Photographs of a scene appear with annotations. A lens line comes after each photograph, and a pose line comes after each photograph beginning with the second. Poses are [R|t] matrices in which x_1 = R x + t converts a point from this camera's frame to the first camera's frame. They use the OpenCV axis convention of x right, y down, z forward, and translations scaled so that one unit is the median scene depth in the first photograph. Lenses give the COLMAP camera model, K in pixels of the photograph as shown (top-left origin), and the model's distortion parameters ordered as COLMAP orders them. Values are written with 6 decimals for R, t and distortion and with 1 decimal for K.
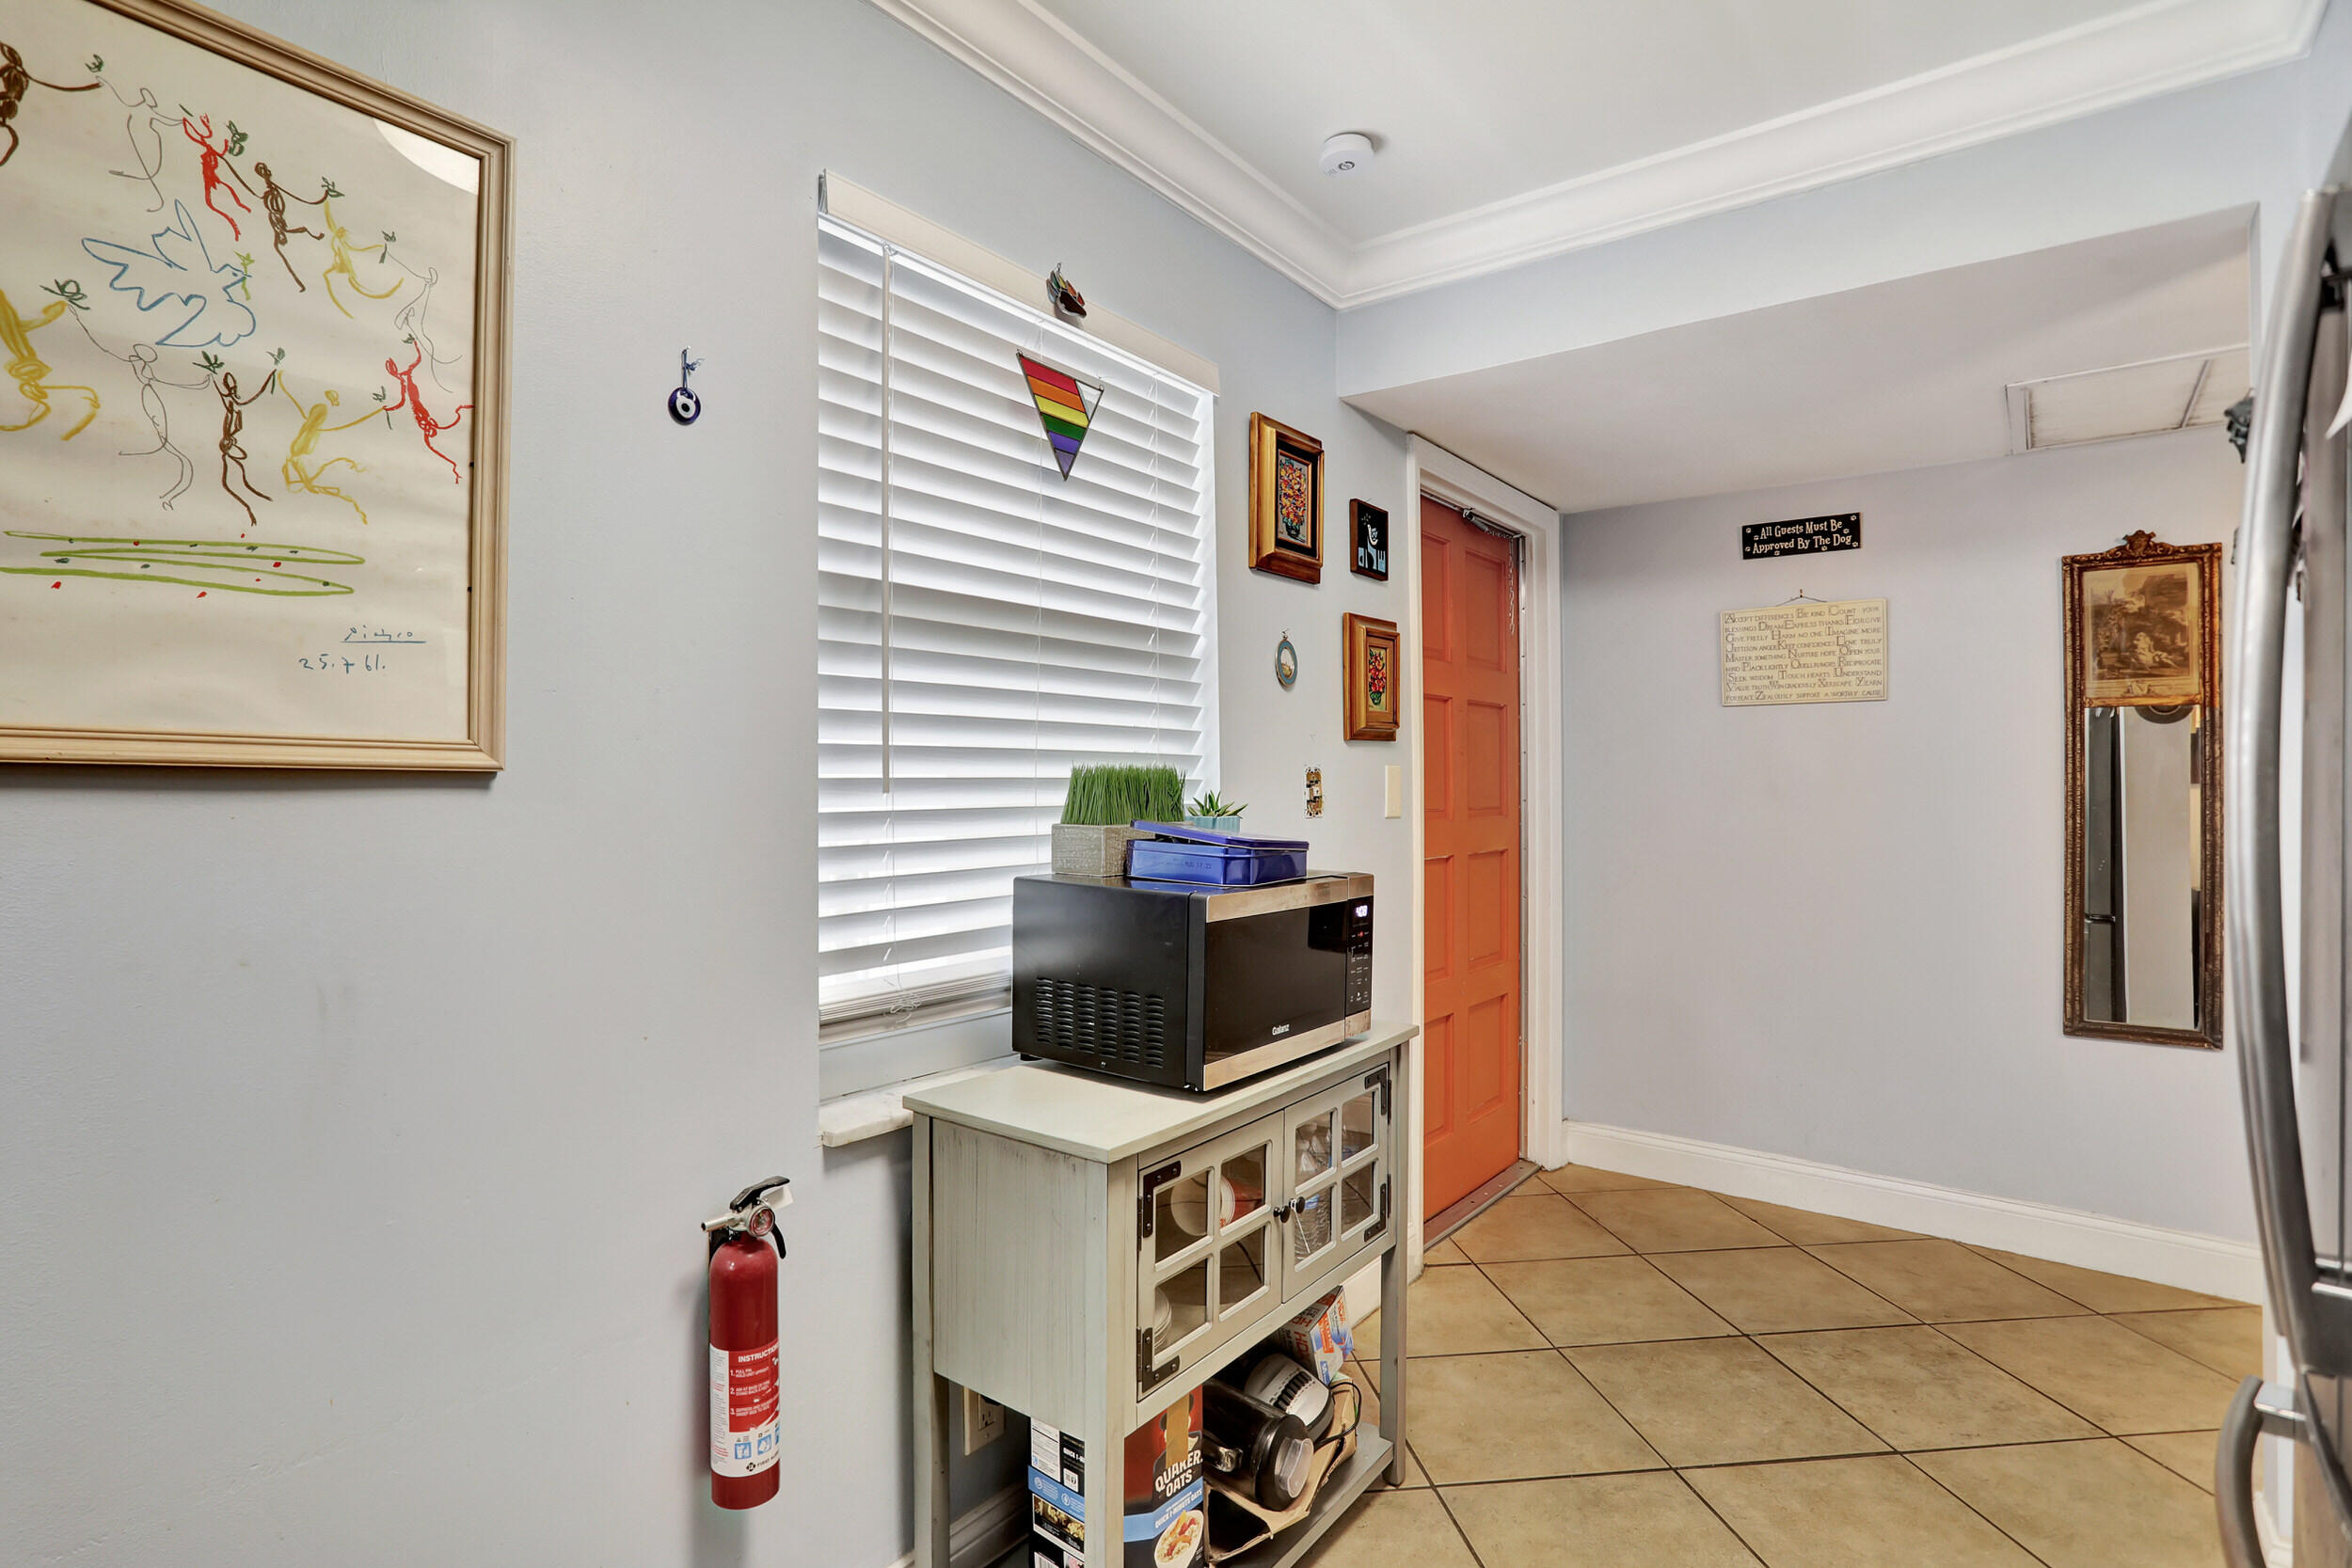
lens RADIAL K [[1177.0, 0, 1176.0], [0, 1177.0, 784.0], [0, 0, 1]] dist [-0.045314, 0.032660]
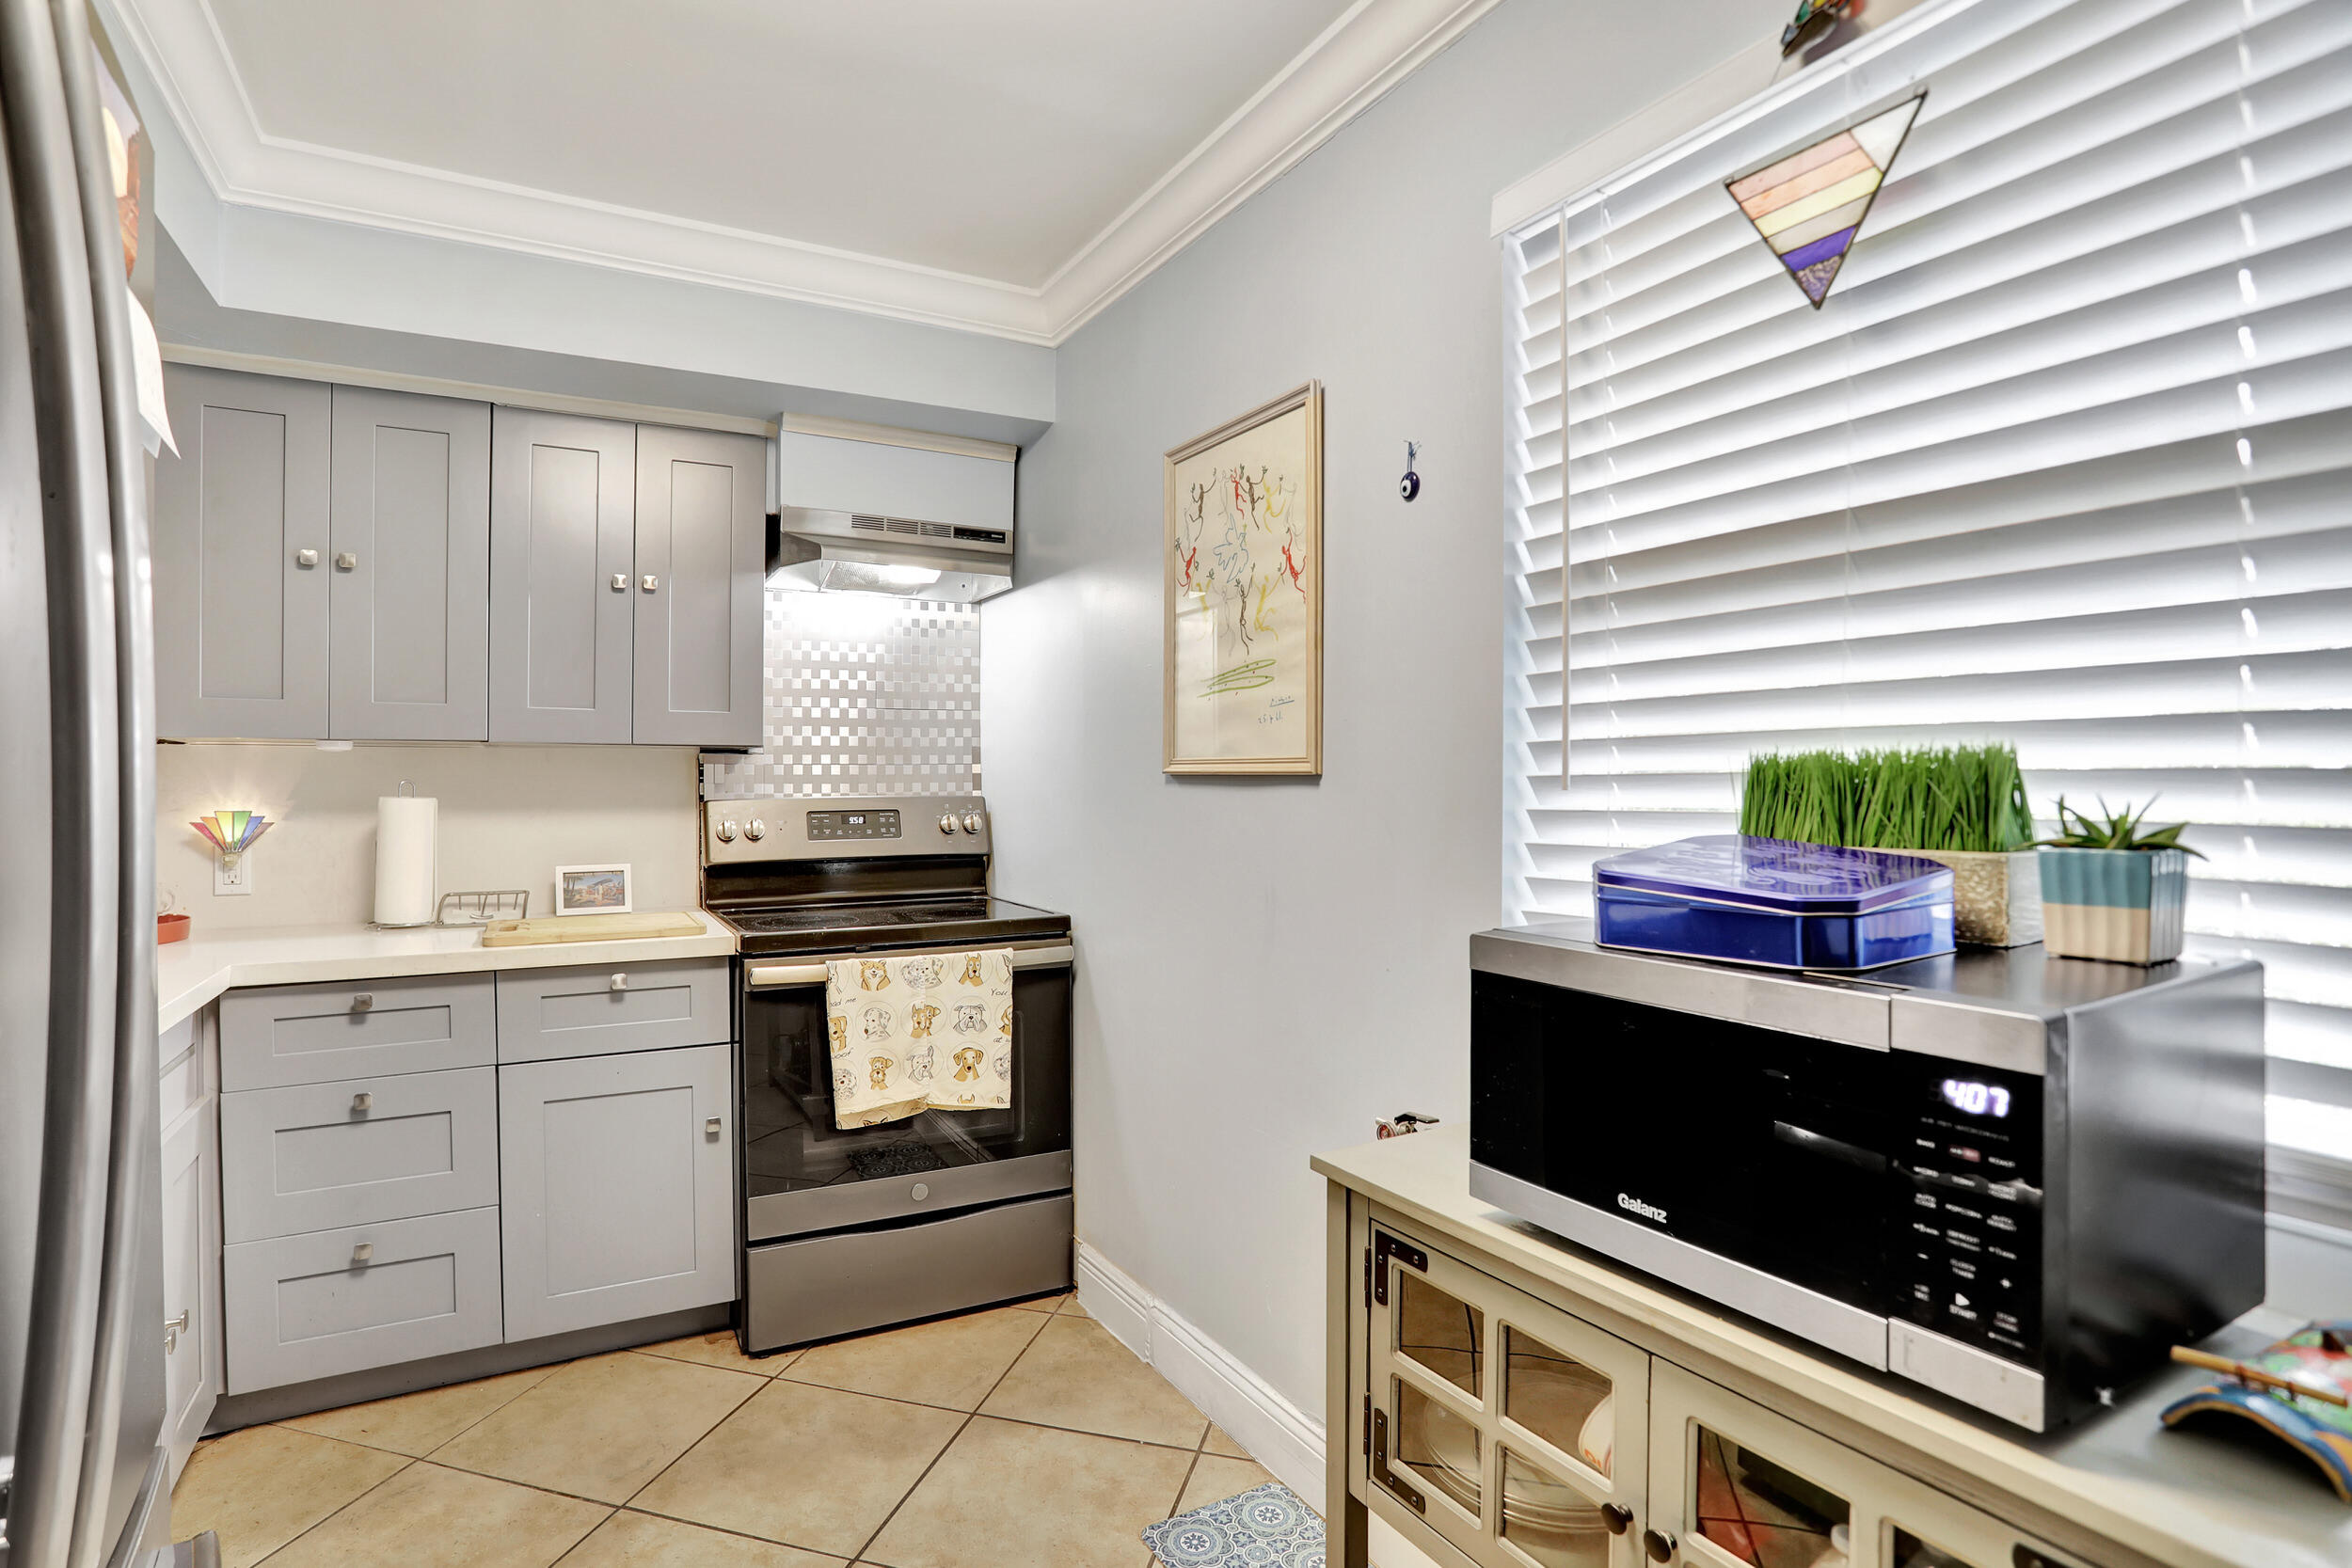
lens RADIAL K [[1264.2, 0, 1176.0], [0, 1264.2, 784.0], [0, 0, 1]] dist [-0.034215, 0.043032]
pose [[-0.411357, 0.003095, -0.911469, 1.138211], [0.005395, 0.999985, 0.000961, -0.000272], [0.911458, -0.004522, -0.411368, 1.601949]]
